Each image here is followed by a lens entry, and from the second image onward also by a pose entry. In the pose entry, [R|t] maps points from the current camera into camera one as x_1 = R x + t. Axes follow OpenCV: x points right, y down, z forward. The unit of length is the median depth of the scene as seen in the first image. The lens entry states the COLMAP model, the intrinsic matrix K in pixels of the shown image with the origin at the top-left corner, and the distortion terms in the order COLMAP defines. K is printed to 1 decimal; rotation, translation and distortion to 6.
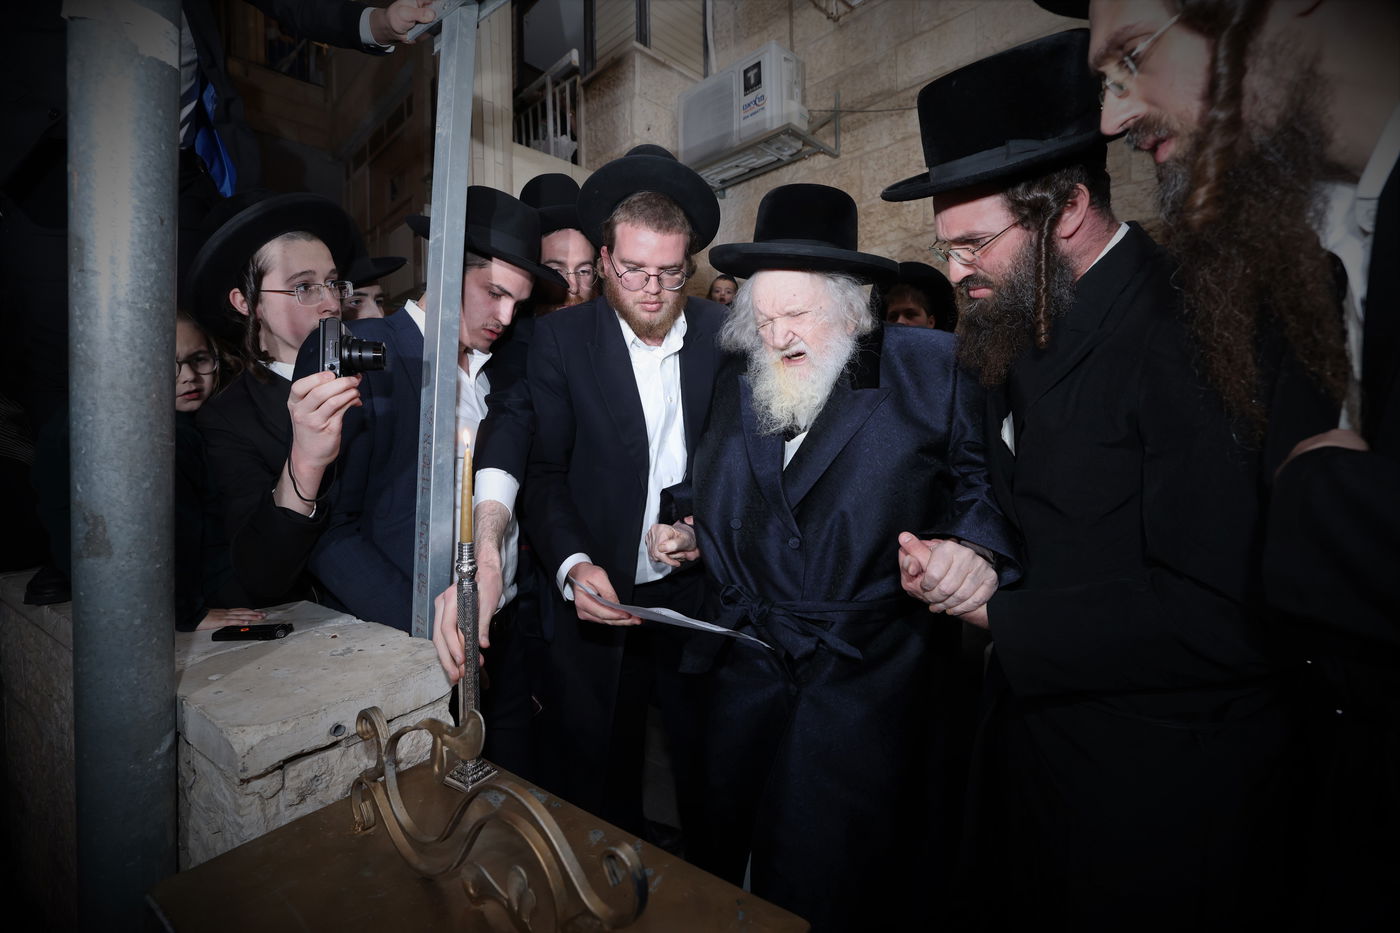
lens RADIAL K [[596.3, 0, 689.6], [0, 596.3, 451.6], [0, 0, 1]] dist [-0.037900, 0.010618]
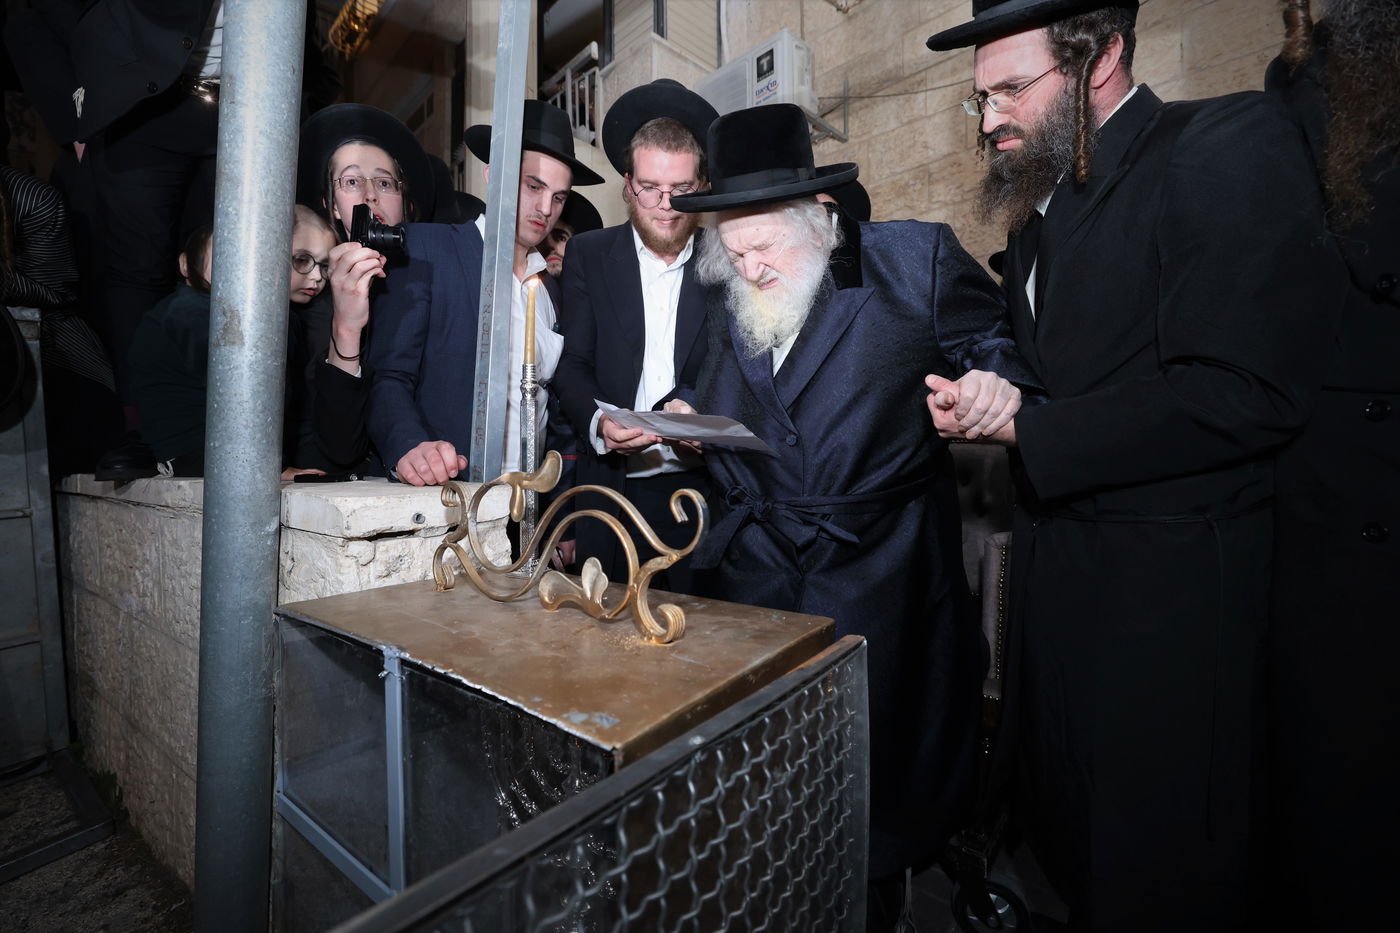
lens RADIAL K [[596.3, 0, 688.0], [0, 596.3, 454.9], [0, 0, 1]] dist [-0.037900, 0.010618]
pose [[0.999899, 0.009614, -0.010486, -0.033442], [-0.009797, 0.999799, -0.017492, 0.206008], [0.010316, 0.017593, 0.999792, -0.093154]]
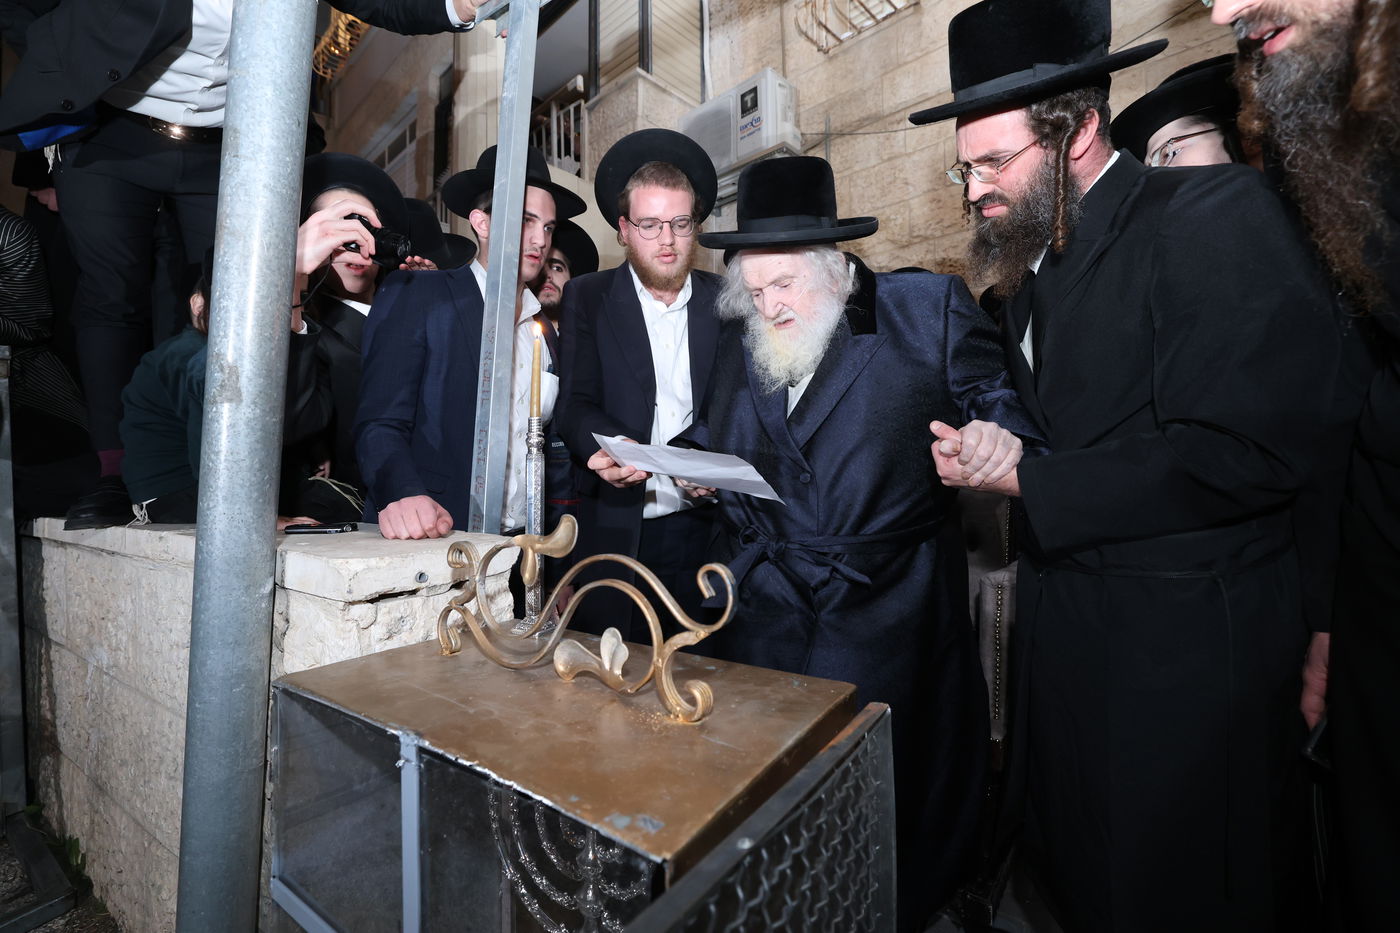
lens RADIAL K [[596.3, 0, 691.1], [0, 596.3, 455.2], [0, 0, 1]] dist [-0.037900, 0.010618]
pose [[0.999586, 0.005278, 0.028267, -0.067192], [-0.003776, 0.998592, -0.052918, 0.169136], [-0.028506, 0.052789, 0.998199, -0.088806]]
